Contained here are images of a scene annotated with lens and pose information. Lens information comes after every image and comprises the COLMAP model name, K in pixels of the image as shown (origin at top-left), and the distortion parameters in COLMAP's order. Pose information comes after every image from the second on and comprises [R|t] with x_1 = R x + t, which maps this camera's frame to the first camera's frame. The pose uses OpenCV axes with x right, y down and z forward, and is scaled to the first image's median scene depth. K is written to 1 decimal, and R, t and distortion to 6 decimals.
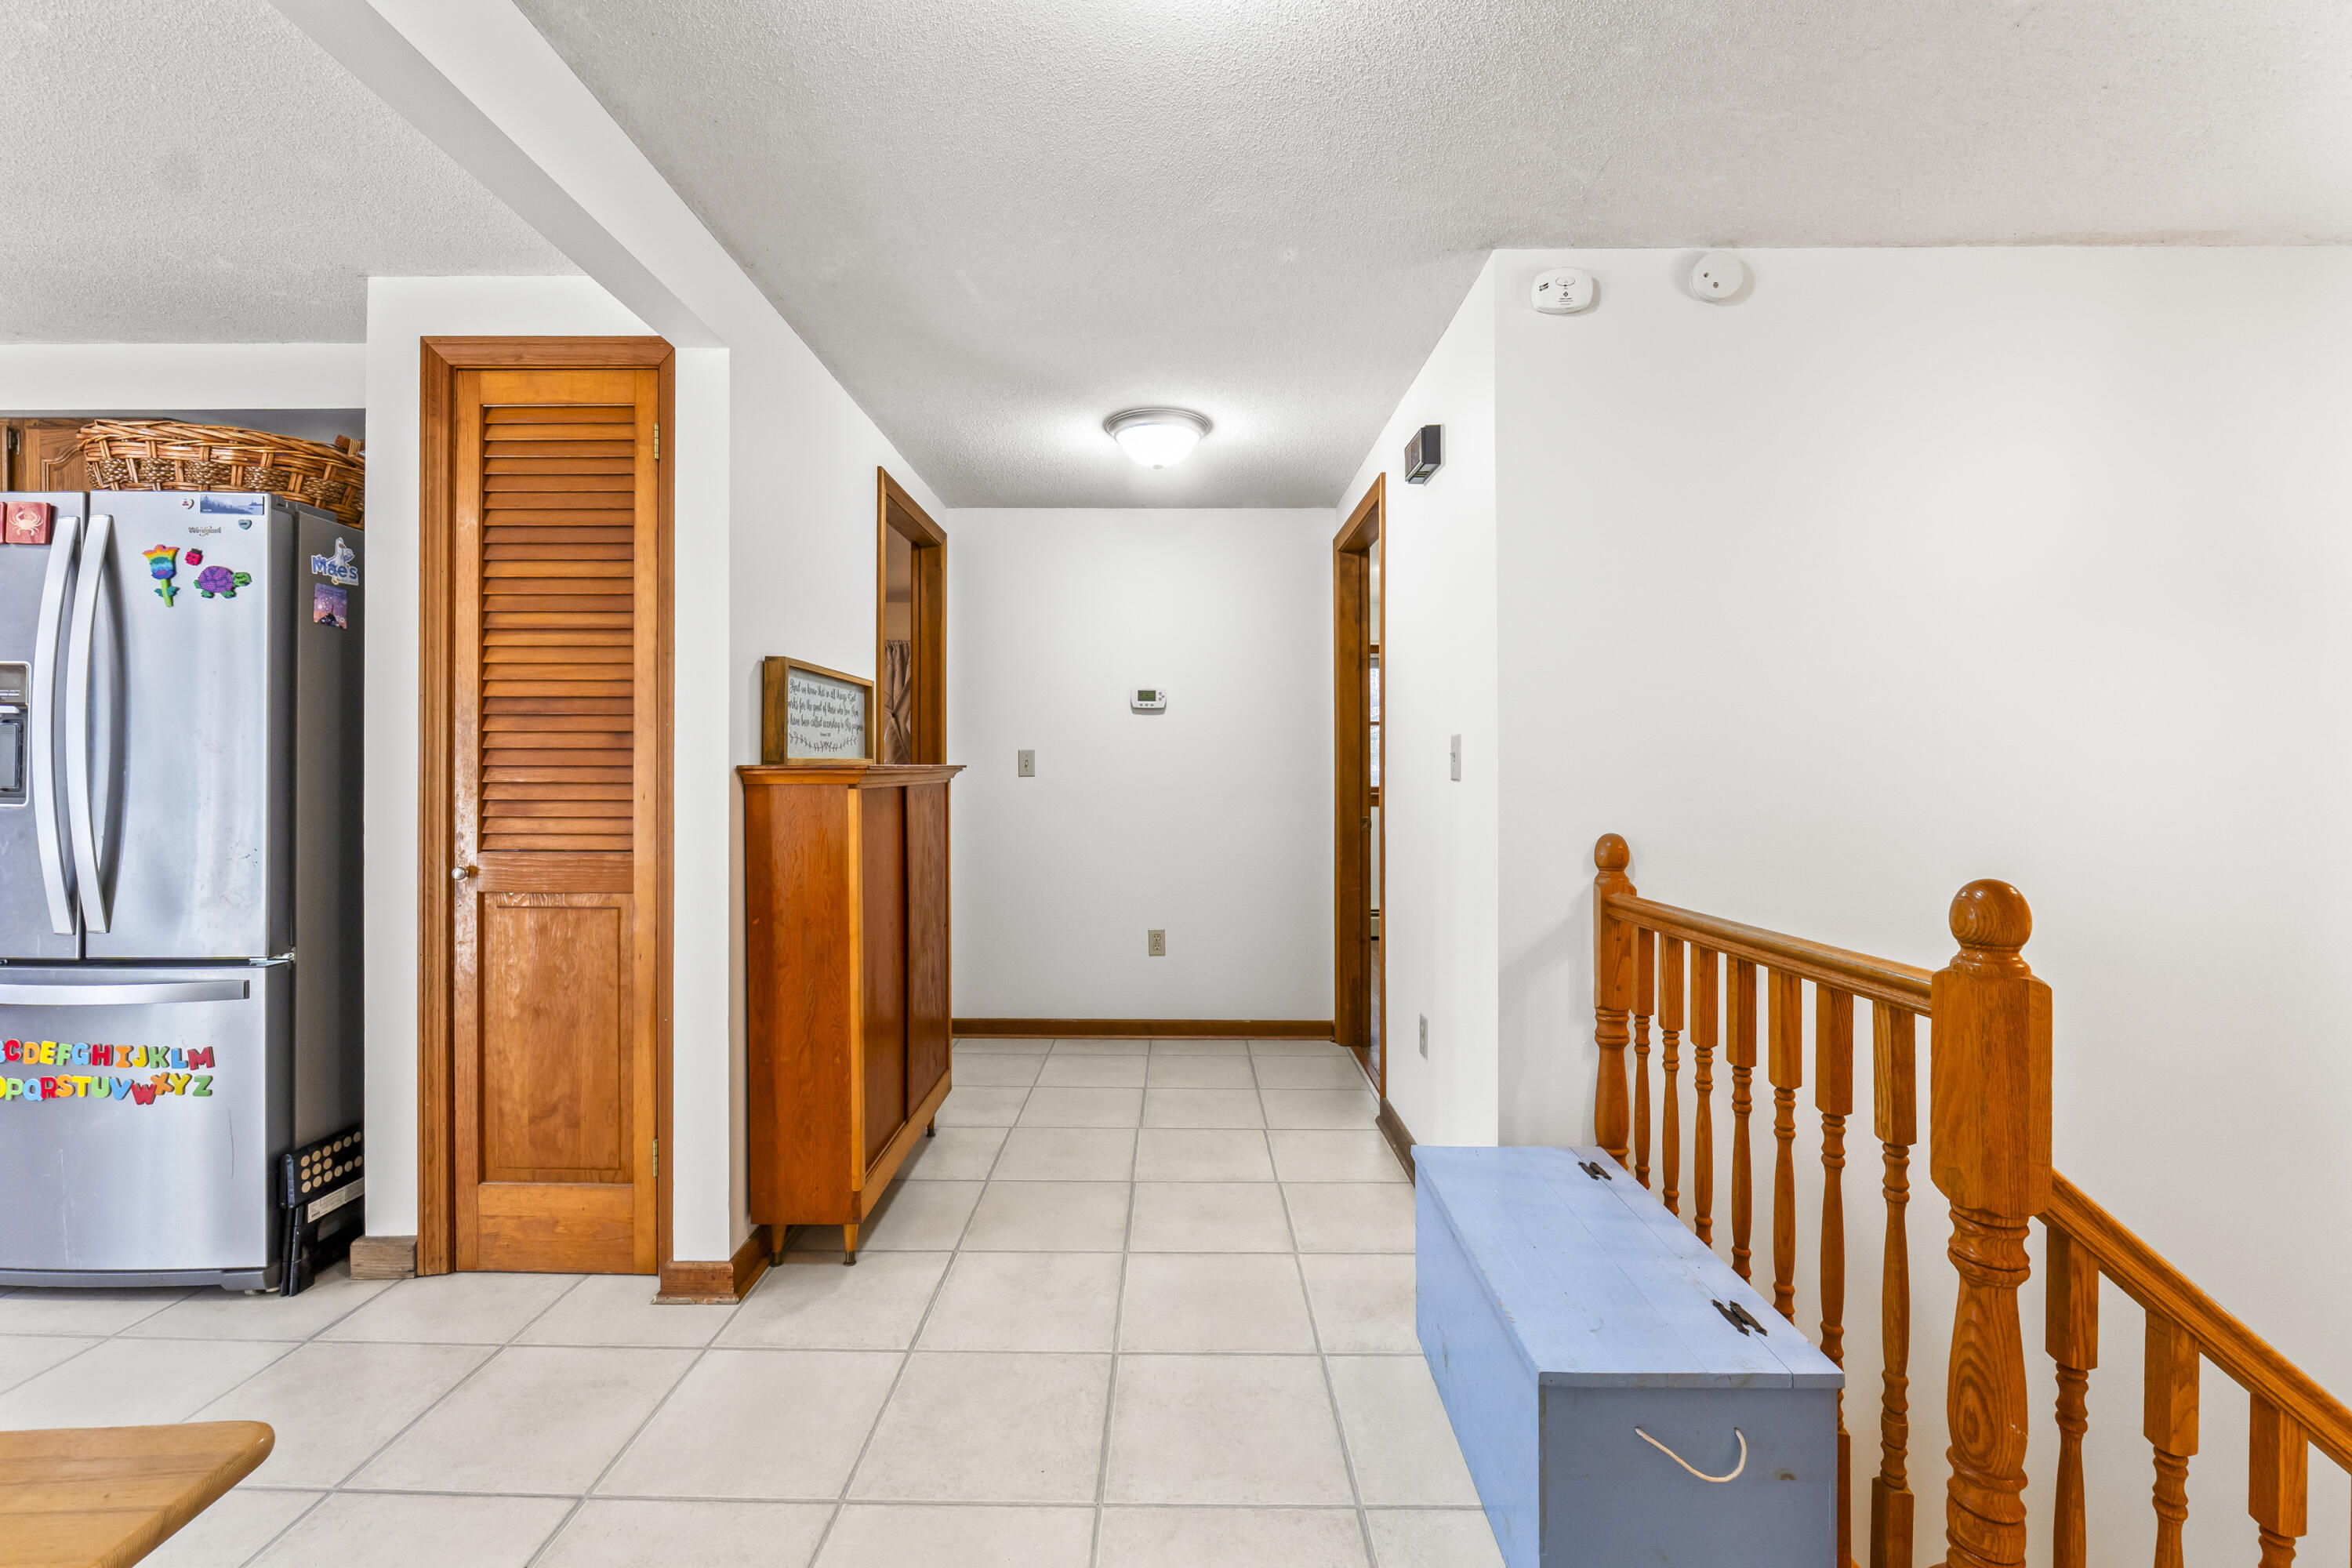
lens RADIAL K [[983.4, 0, 1167.1], [0, 983.4, 767.9], [0, 0, 1]] dist [-0.010070, -0.000065]
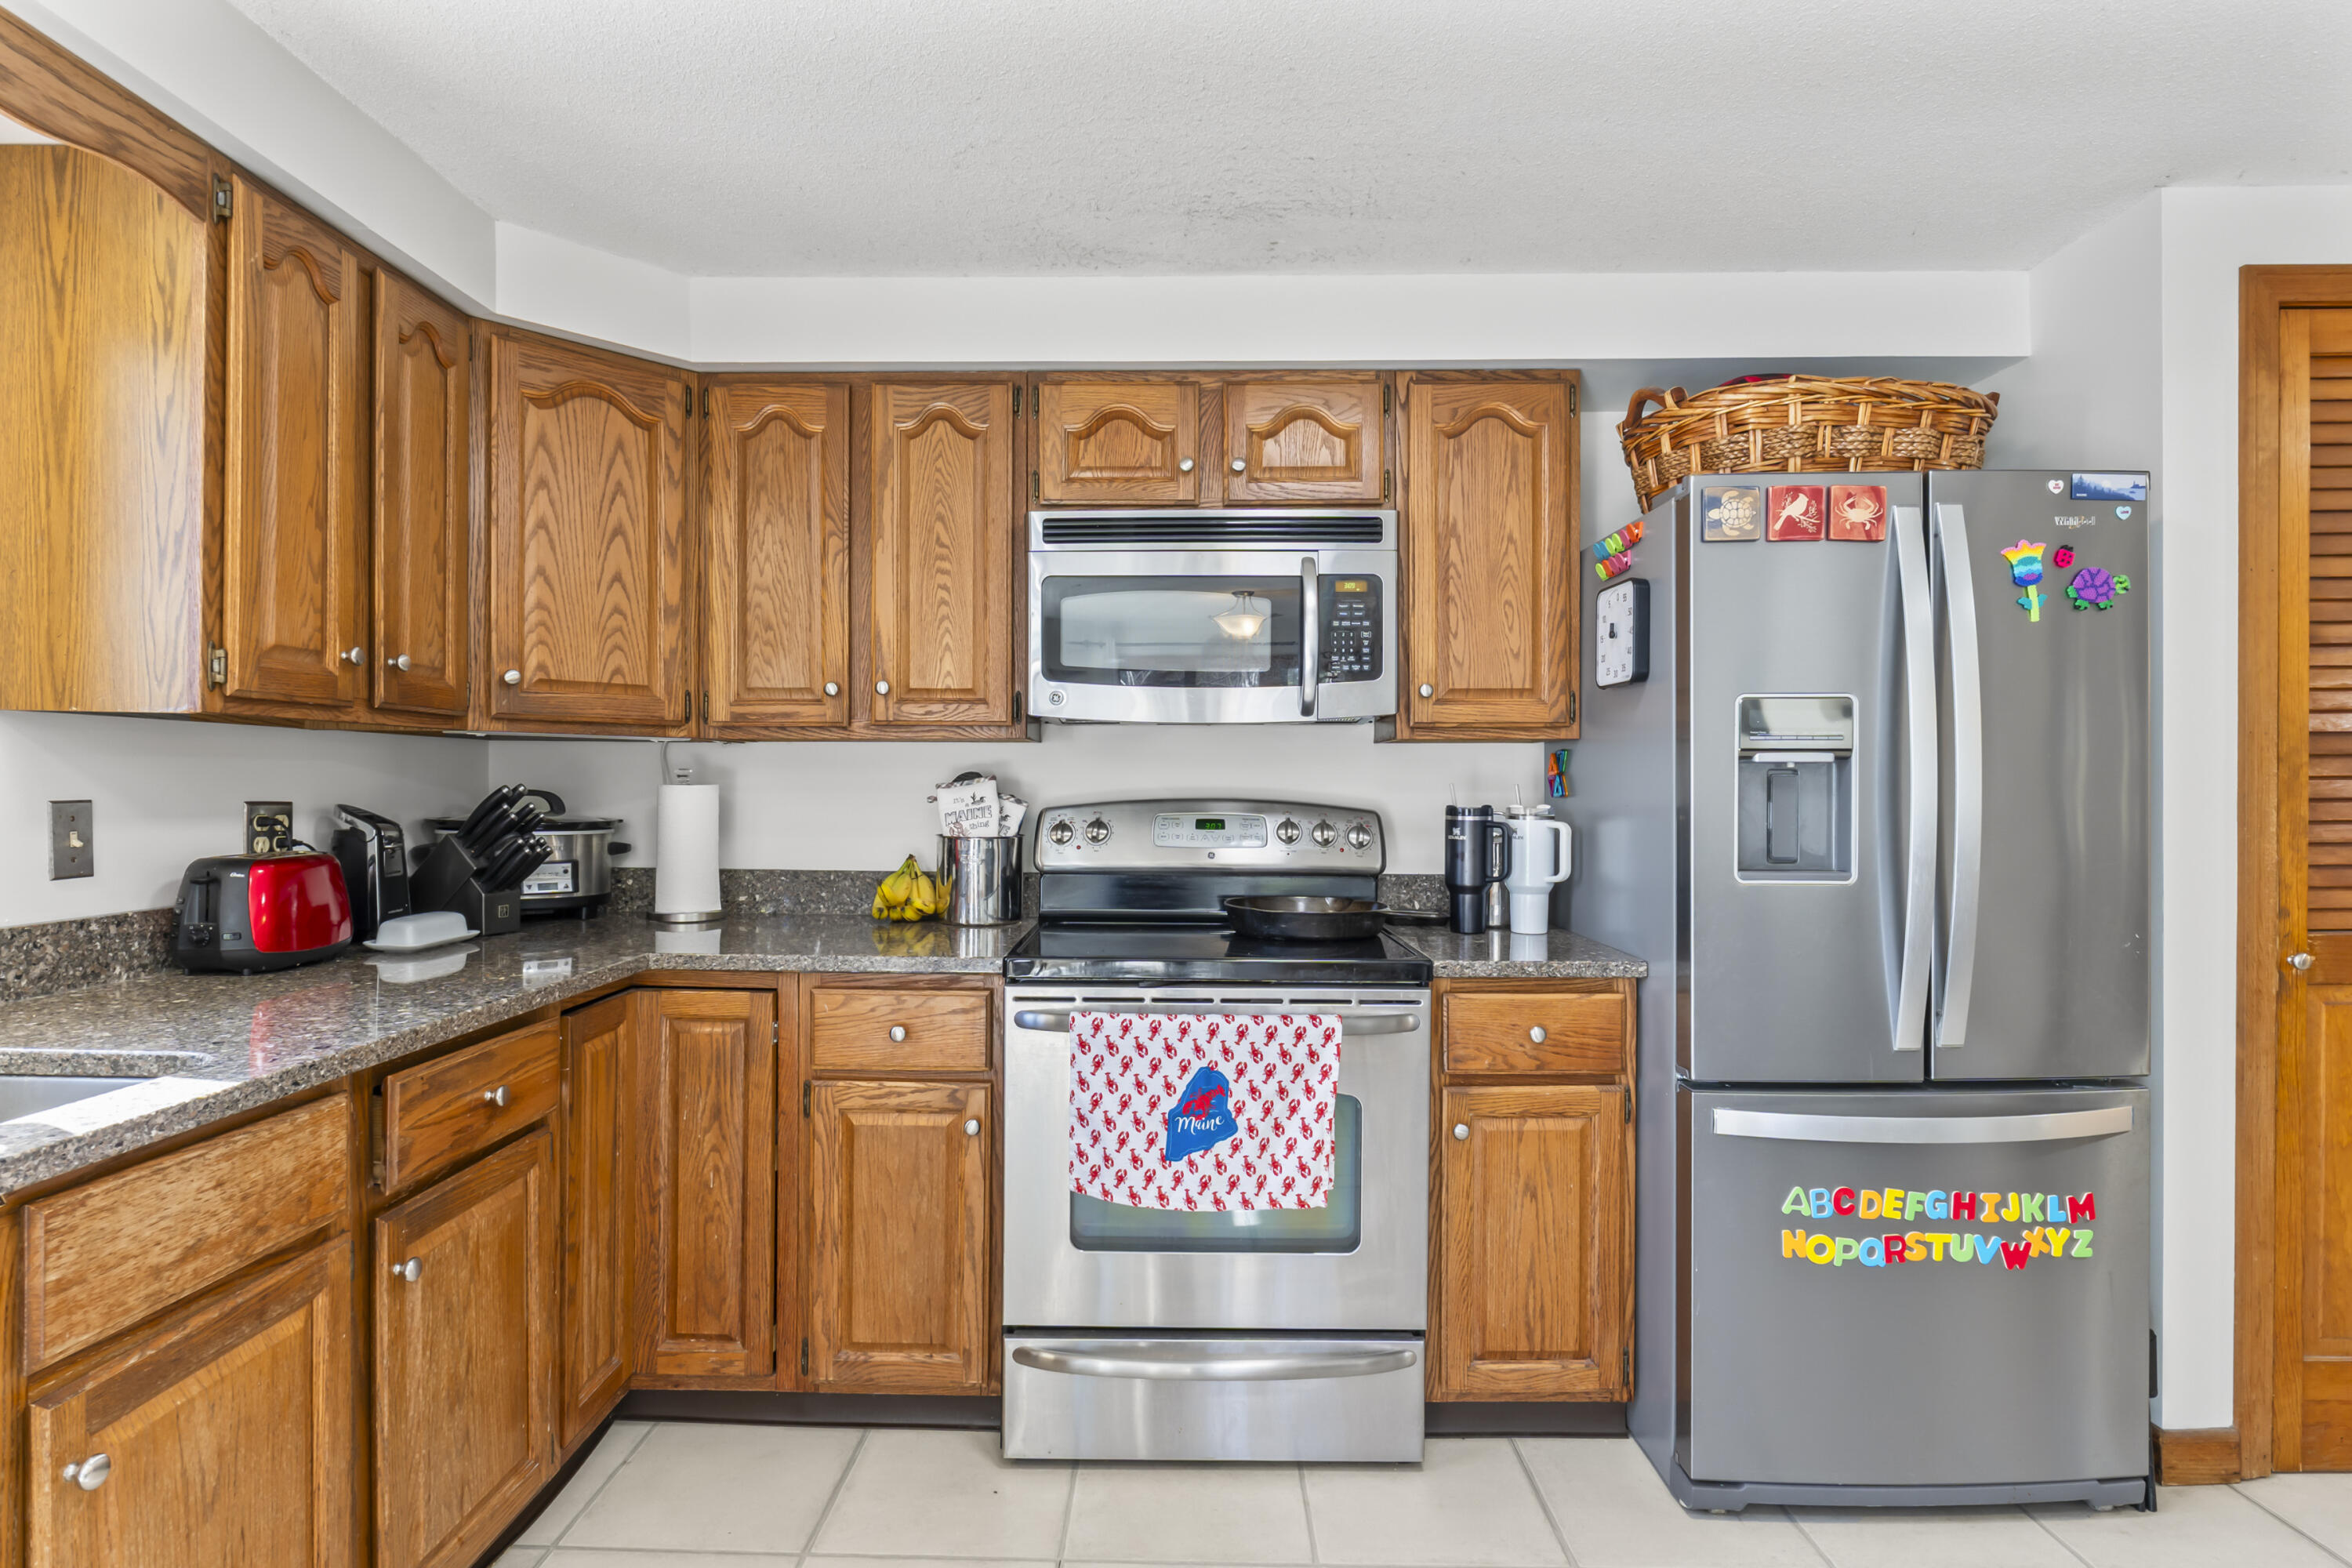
lens RADIAL K [[1214.2, 0, 1161.4], [0, 1214.2, 796.6], [0, 0, 1]] dist [-0.005527, -0.000325]
pose [[0.999884, -0.009110, -0.012206, -1.702323], [0.009213, 0.999922, 0.008442, -0.041826], [0.012128, -0.008554, 0.999890, 0.035827]]
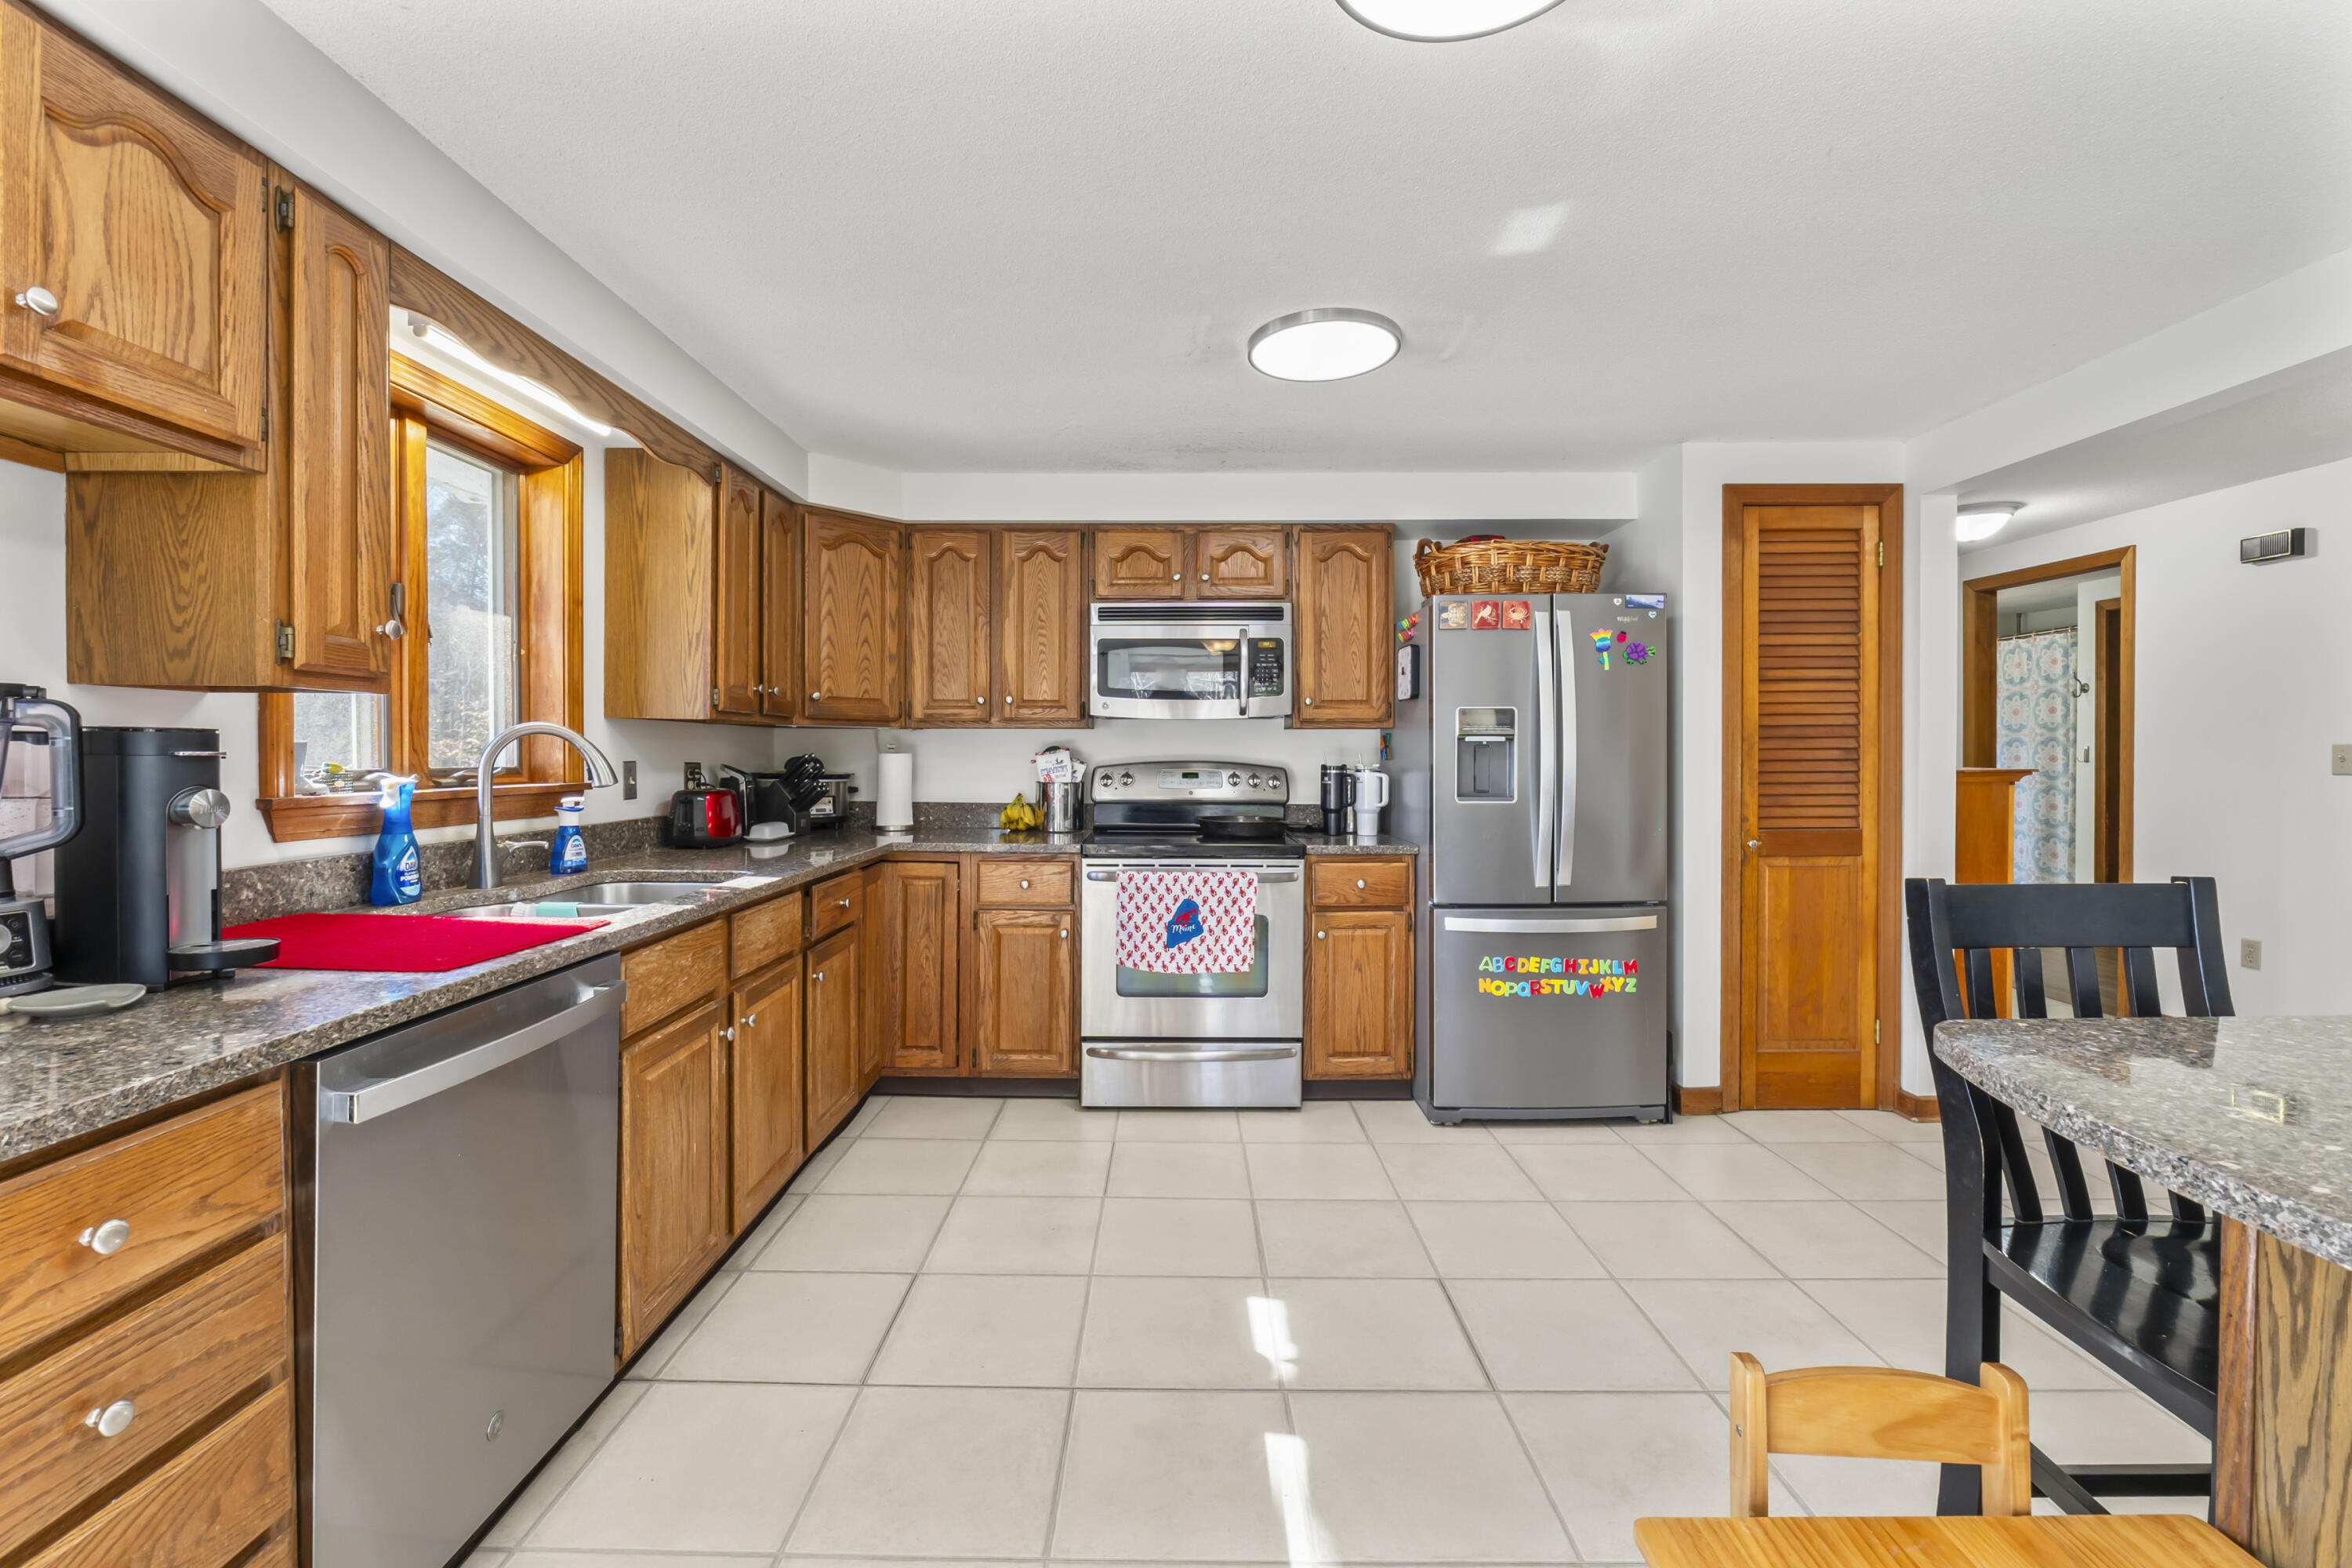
lens RADIAL K [[983.4, 0, 1167.1], [0, 983.4, 767.9], [0, 0, 1]] dist [-0.010070, -0.000065]
pose [[0.999949, -0.009986, -0.001472, -1.707333], [0.010005, 0.999861, 0.013315, -0.040400], [0.001339, -0.013329, 0.999910, -0.528740]]
